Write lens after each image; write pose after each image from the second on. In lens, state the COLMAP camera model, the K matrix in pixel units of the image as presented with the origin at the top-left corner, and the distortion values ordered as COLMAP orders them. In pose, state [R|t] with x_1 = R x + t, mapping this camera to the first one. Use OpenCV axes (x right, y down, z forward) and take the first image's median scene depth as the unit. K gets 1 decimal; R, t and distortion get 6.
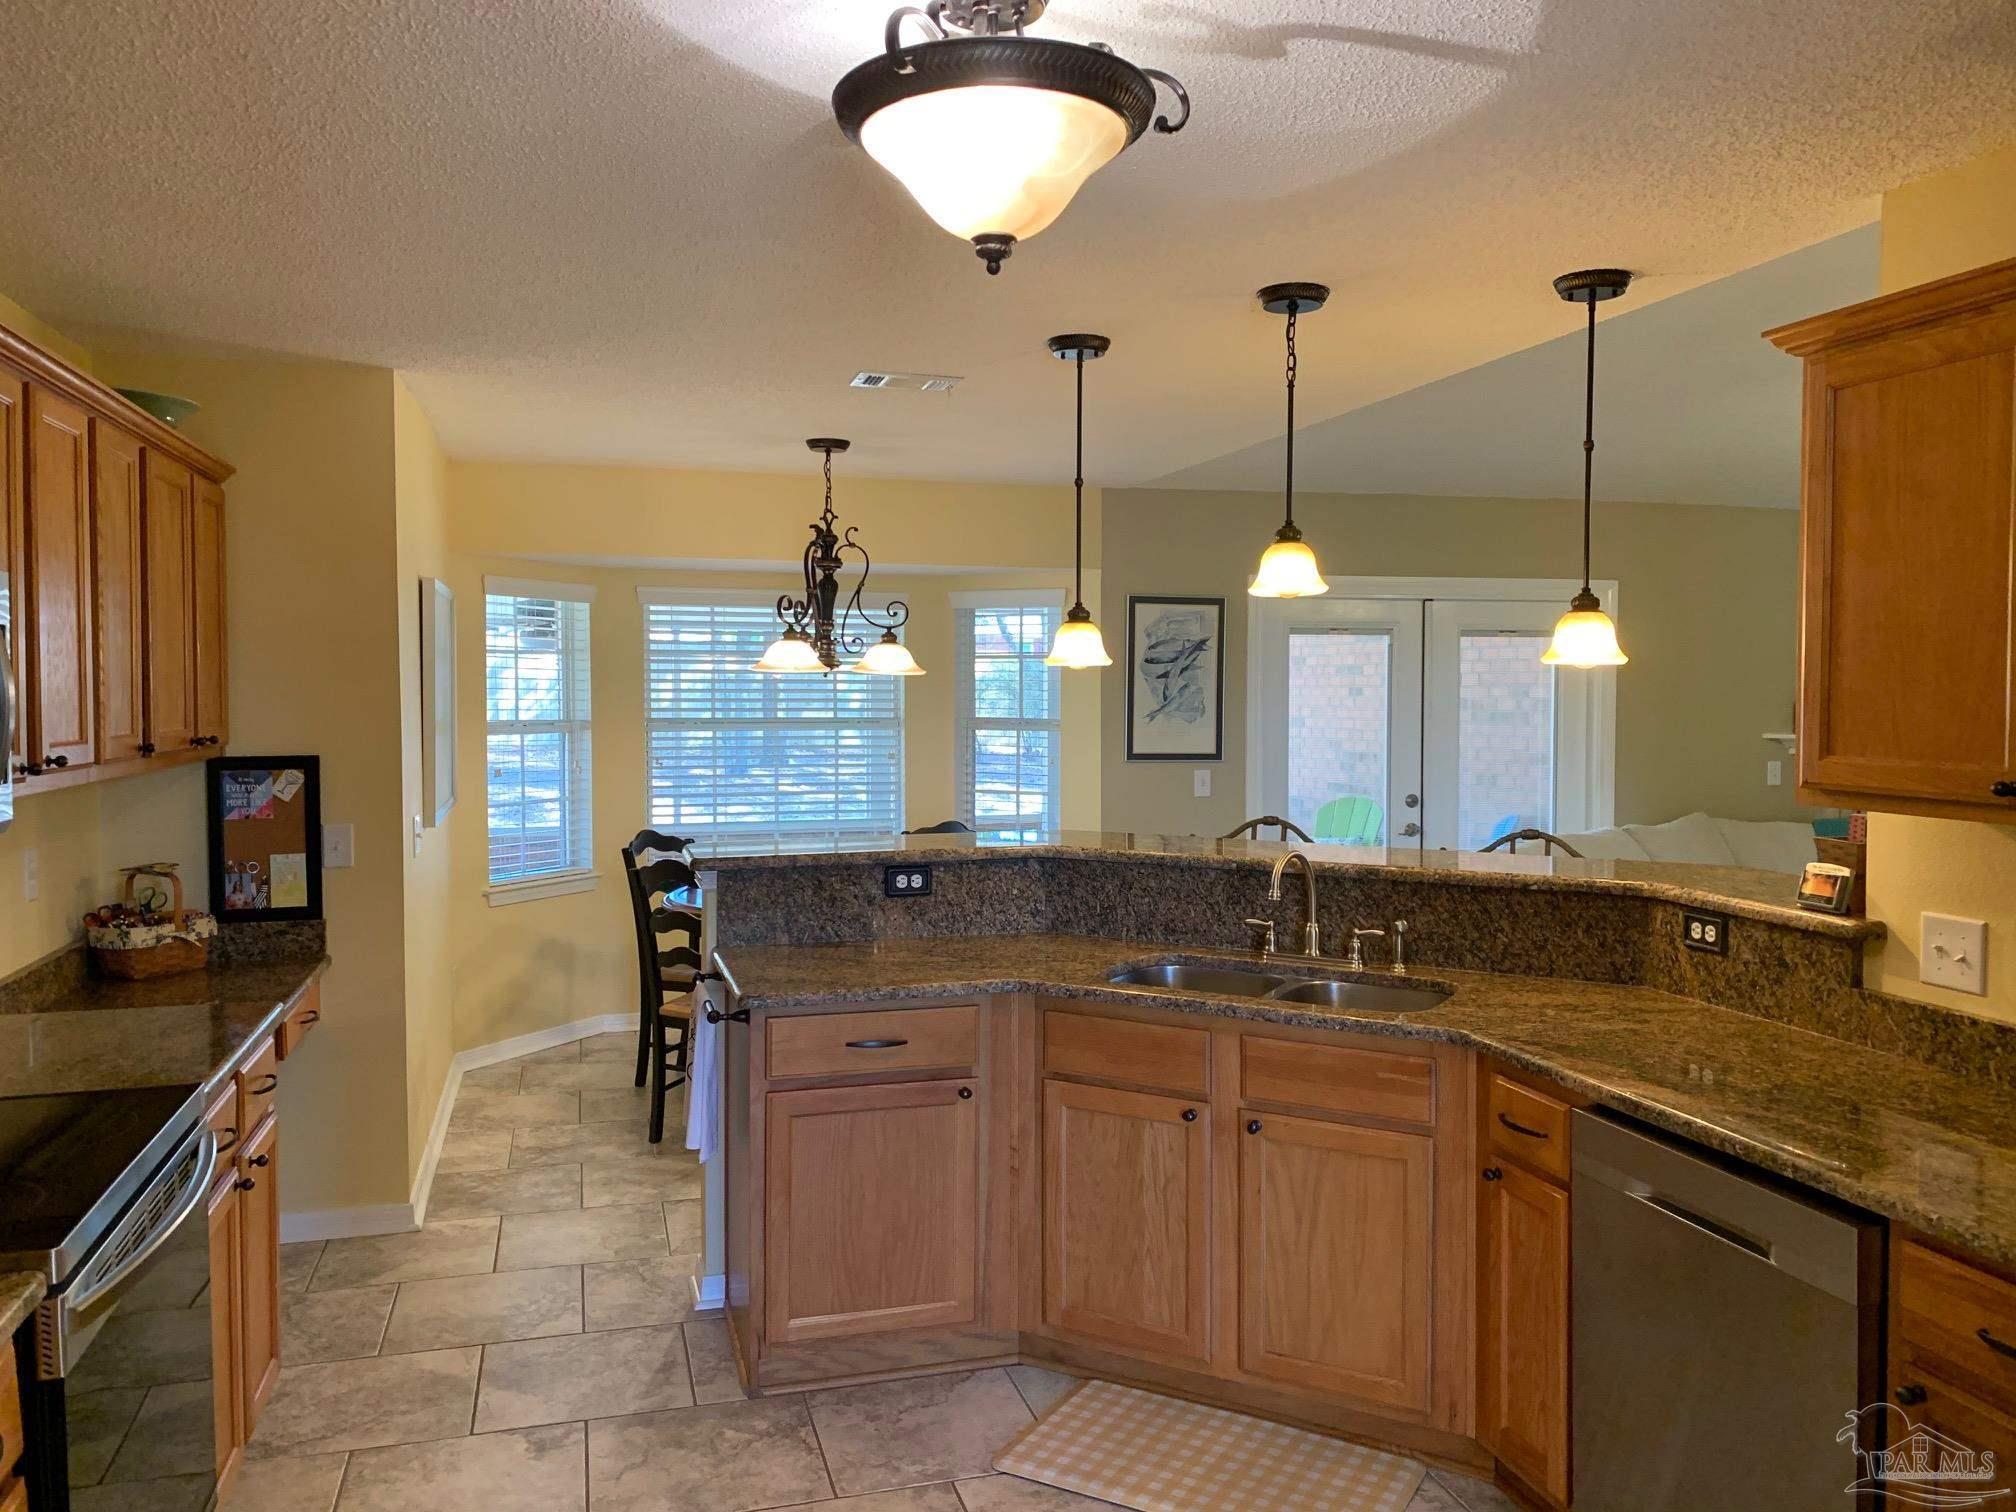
lens RADIAL K [[1548.7, 0, 1011.3], [0, 1548.7, 749.9], [0, 0, 1]] dist [0.026921, -0.025310]
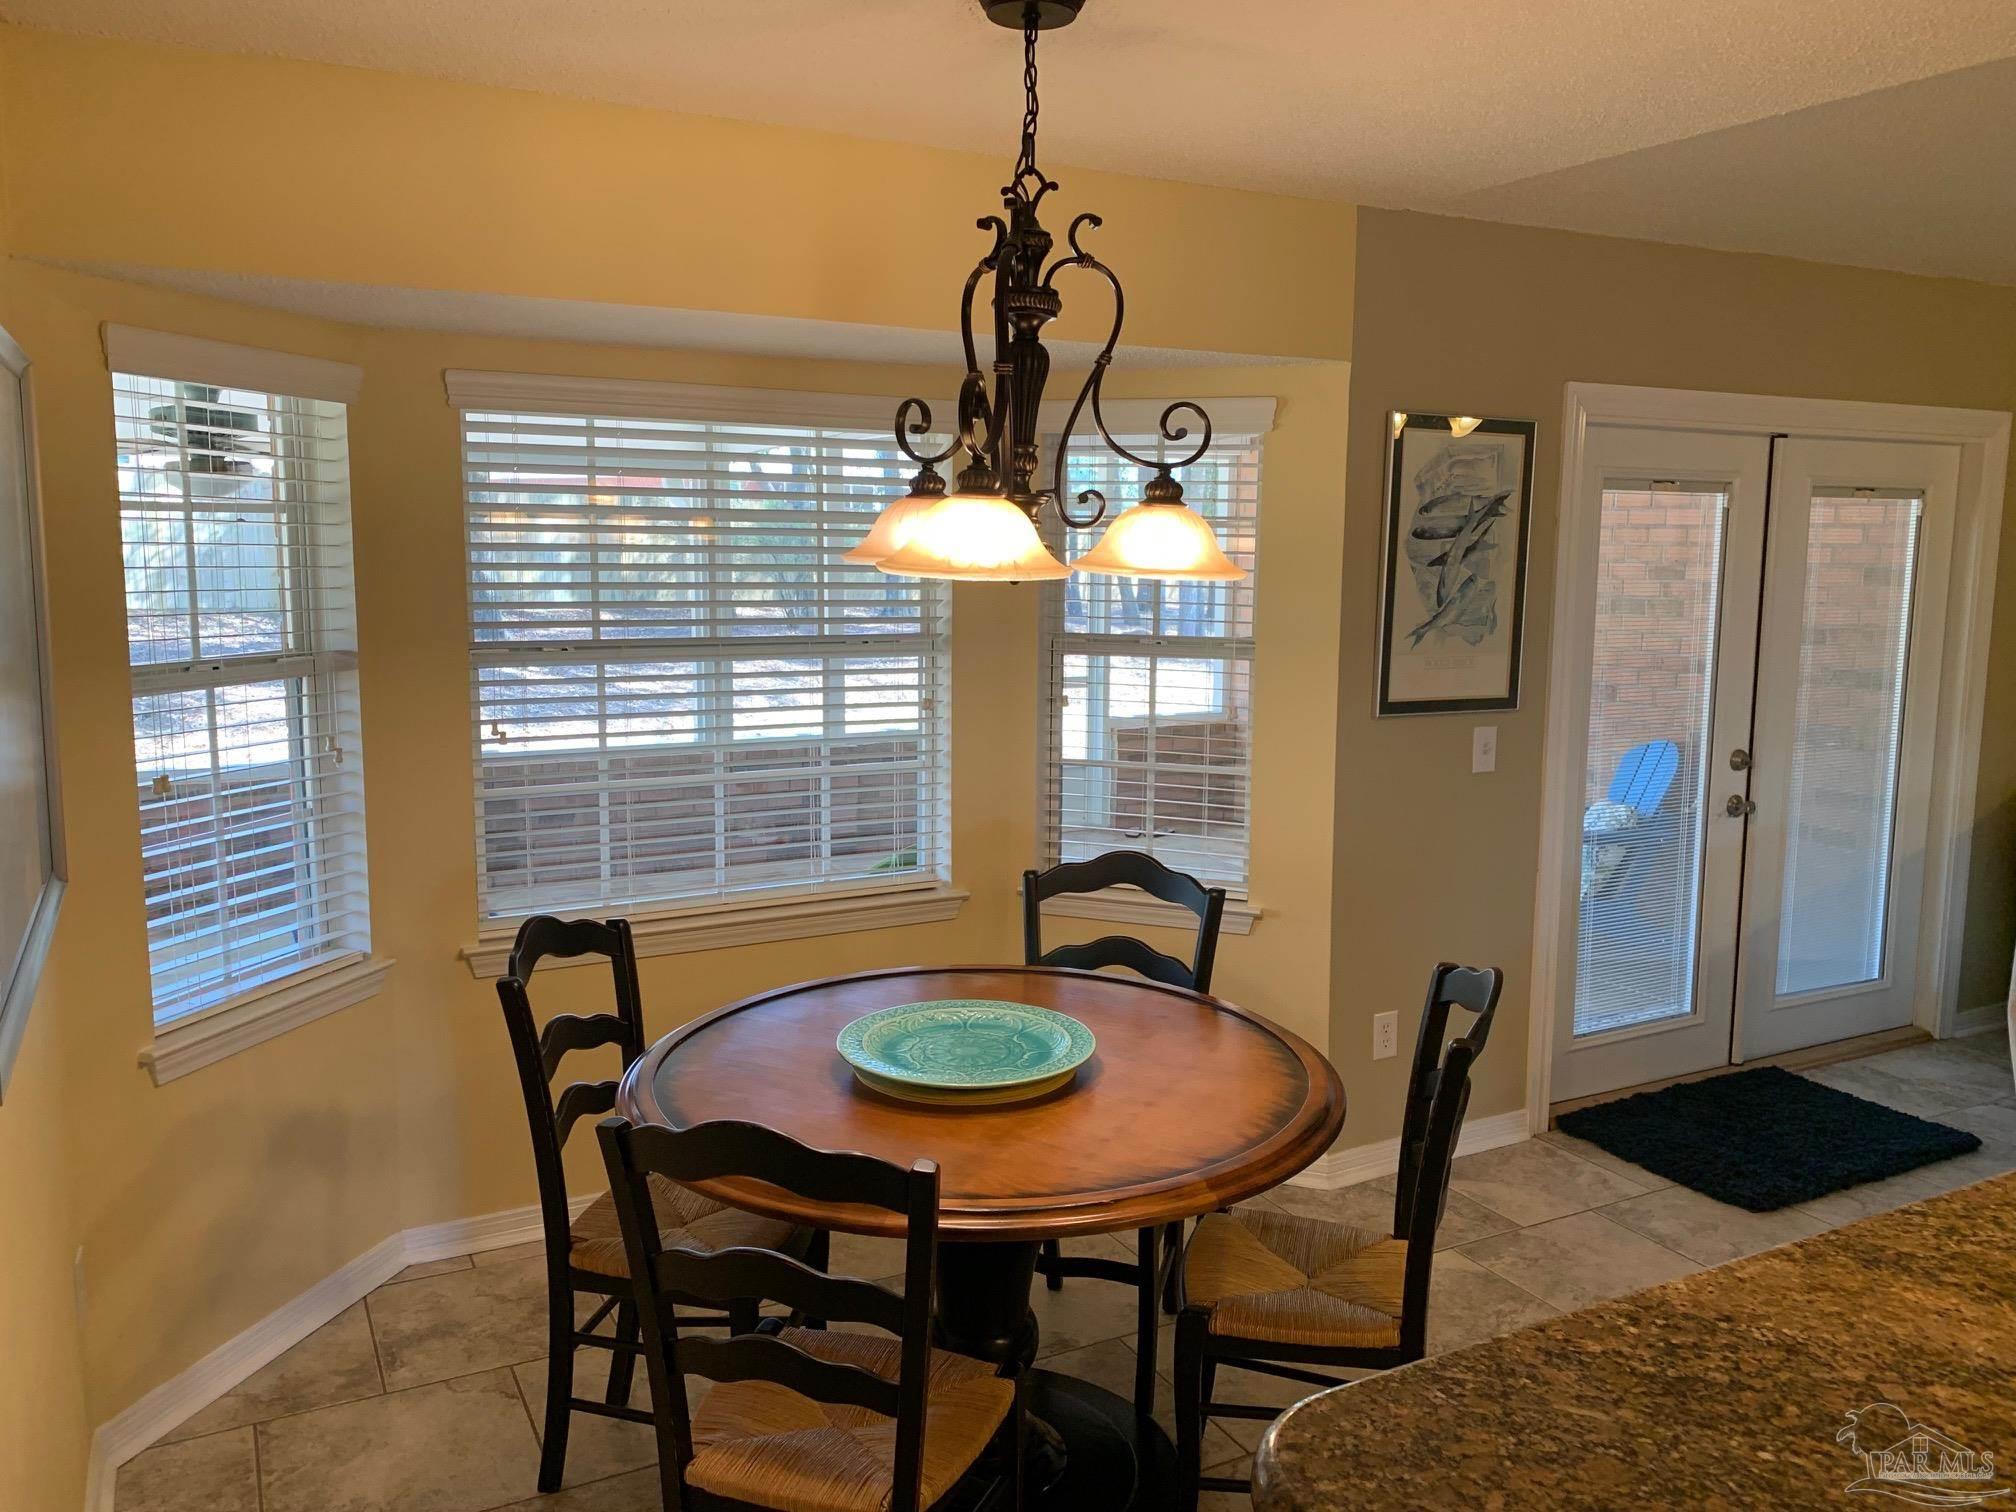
lens RADIAL K [[1548.7, 0, 997.3], [0, 1548.7, 750.3], [0, 0, 1]] dist [0.026921, -0.025310]
pose [[0.978615, -0.020818, 0.204645, -0.174076], [0.000653, 0.995175, 0.098118, -0.035080], [-0.205700, -0.095886, 0.973906, 0.482095]]
